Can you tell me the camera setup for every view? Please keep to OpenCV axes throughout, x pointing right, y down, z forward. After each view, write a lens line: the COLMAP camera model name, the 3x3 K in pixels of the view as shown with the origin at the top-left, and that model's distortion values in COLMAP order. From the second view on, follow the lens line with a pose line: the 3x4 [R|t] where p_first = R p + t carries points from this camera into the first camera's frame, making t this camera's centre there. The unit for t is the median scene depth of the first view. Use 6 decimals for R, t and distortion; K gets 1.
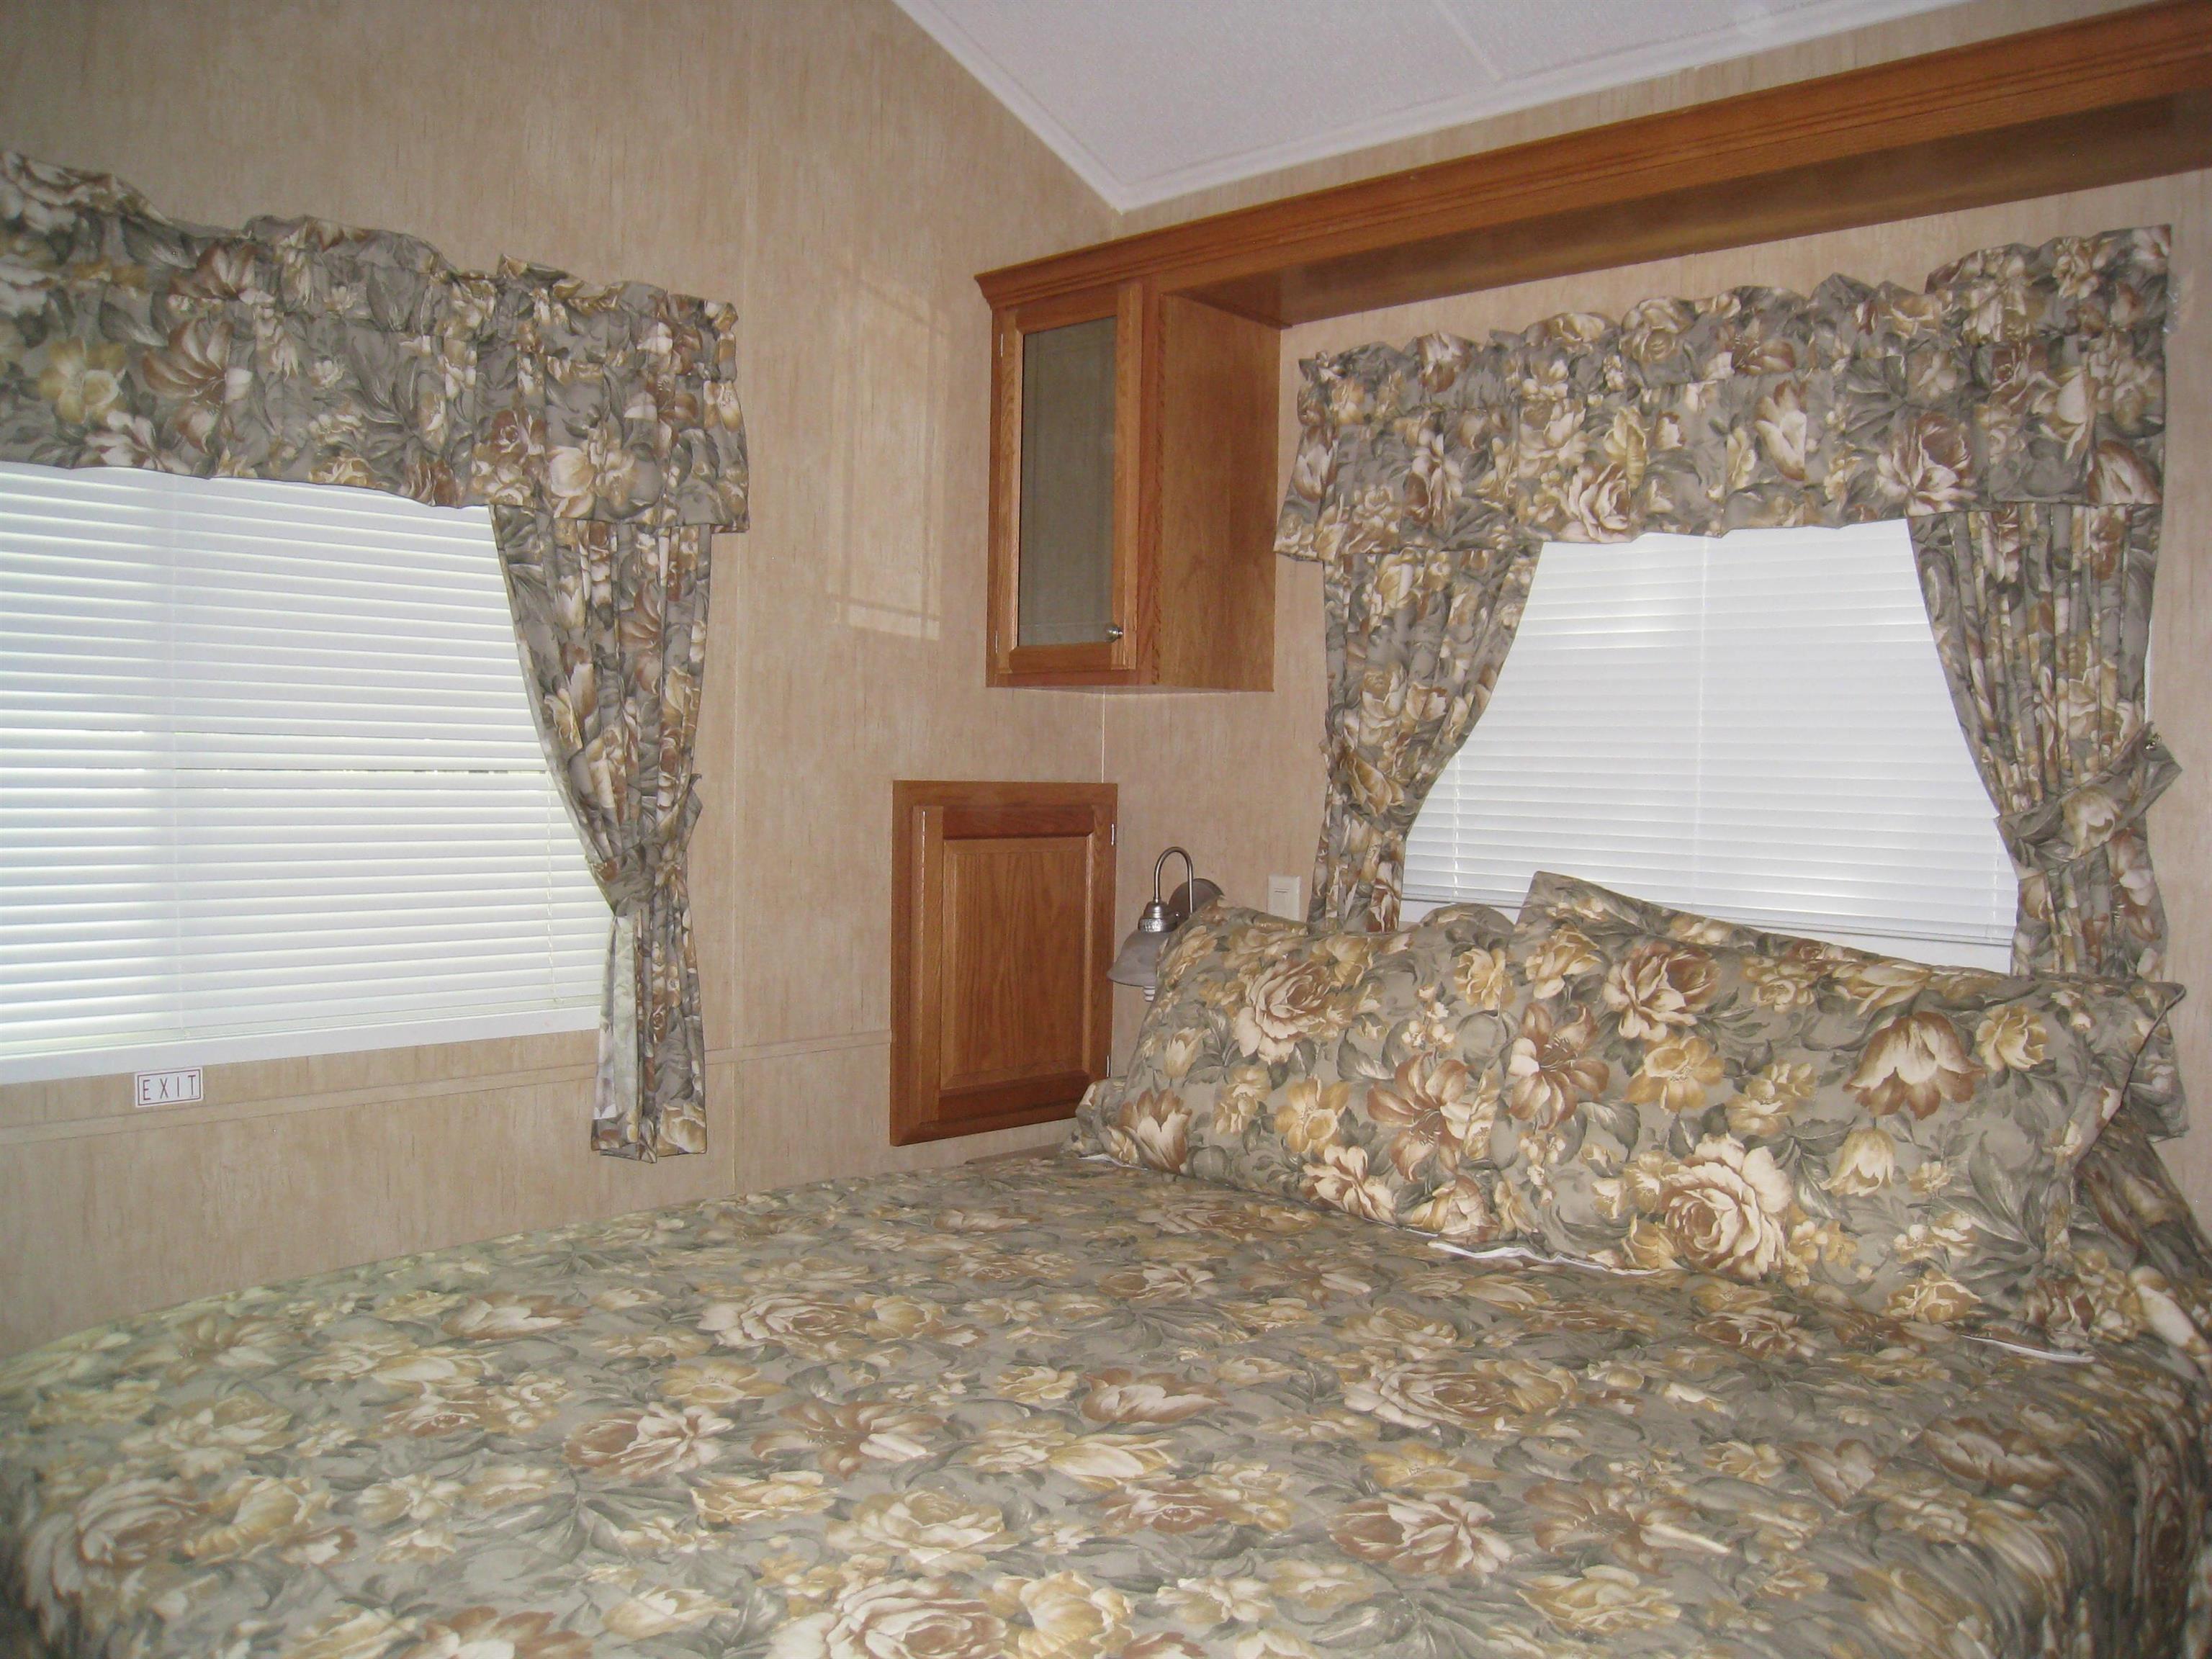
lens RADIAL K [[1822.6, 0, 1108.4], [0, 1822.6, 869.1], [0, 0, 1]] dist [-0.169938, 0.107799]
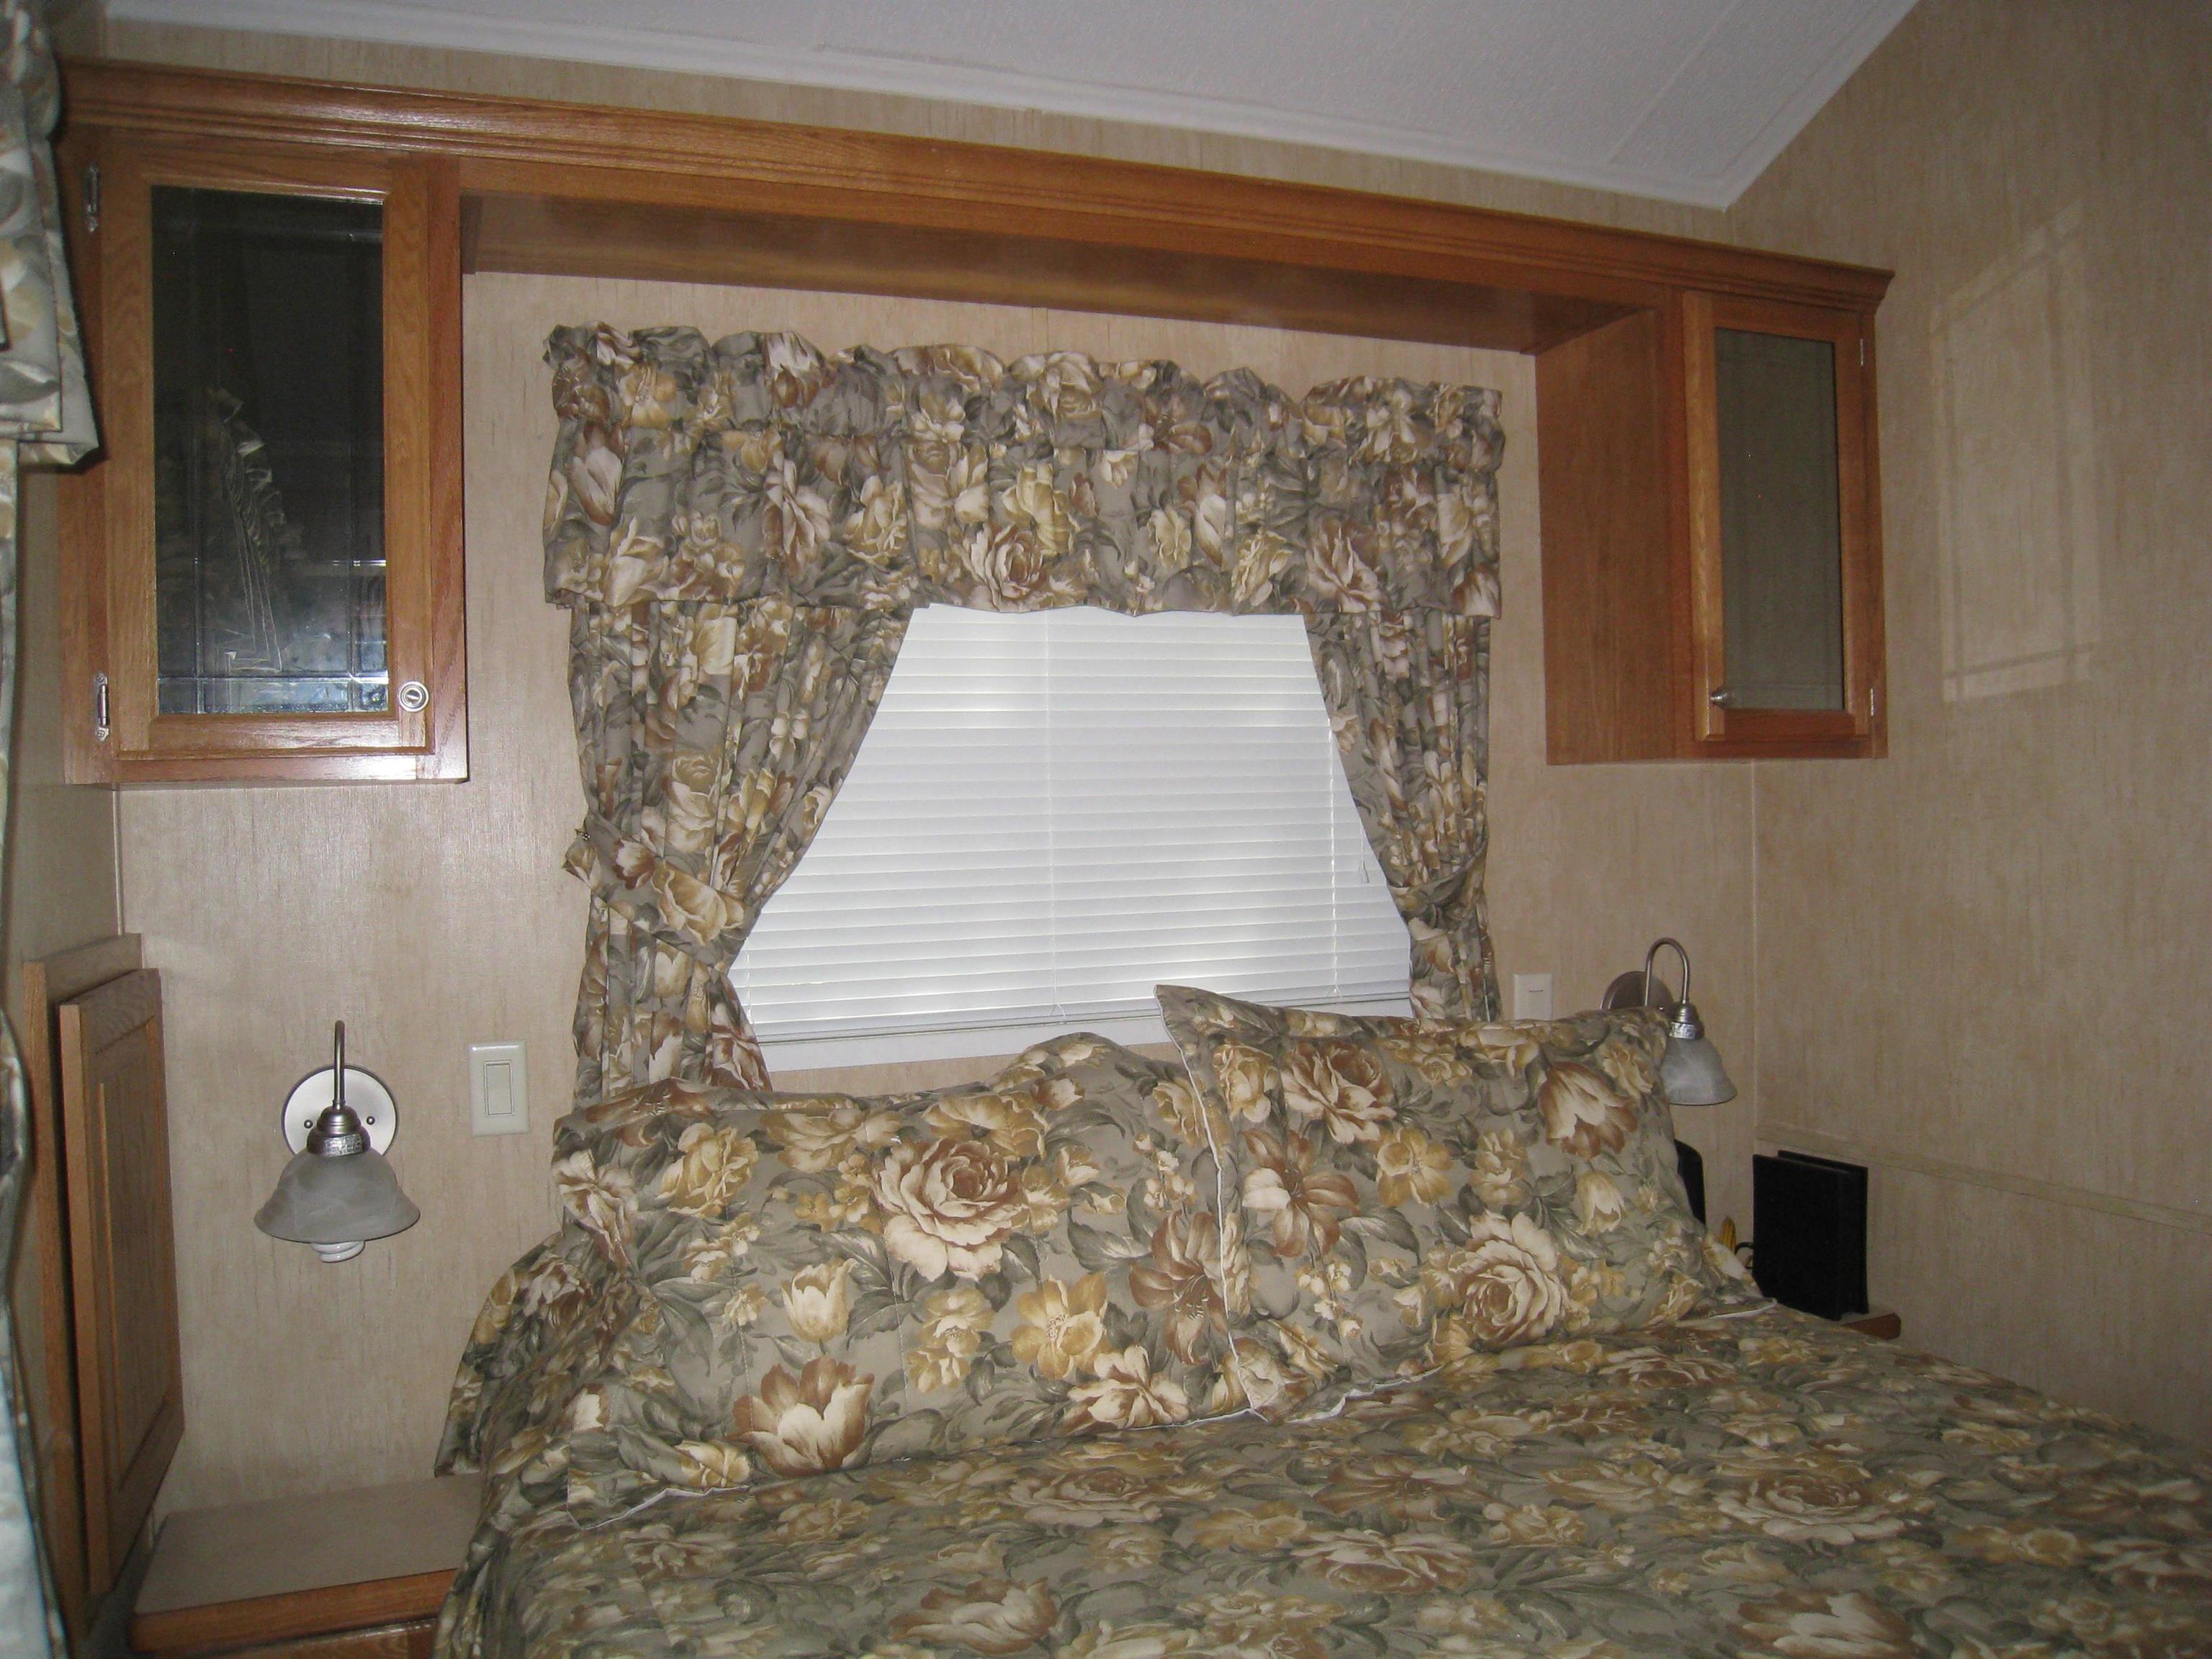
lens RADIAL K [[1822.6, 0, 1108.4], [0, 1822.6, 869.1], [0, 0, 1]] dist [-0.169938, 0.107799]
pose [[0.407616, -0.055074, 0.911491, -0.587688], [0.087306, 0.995957, 0.021135, -0.077081], [-0.908970, 0.070964, 0.410776, 0.656577]]
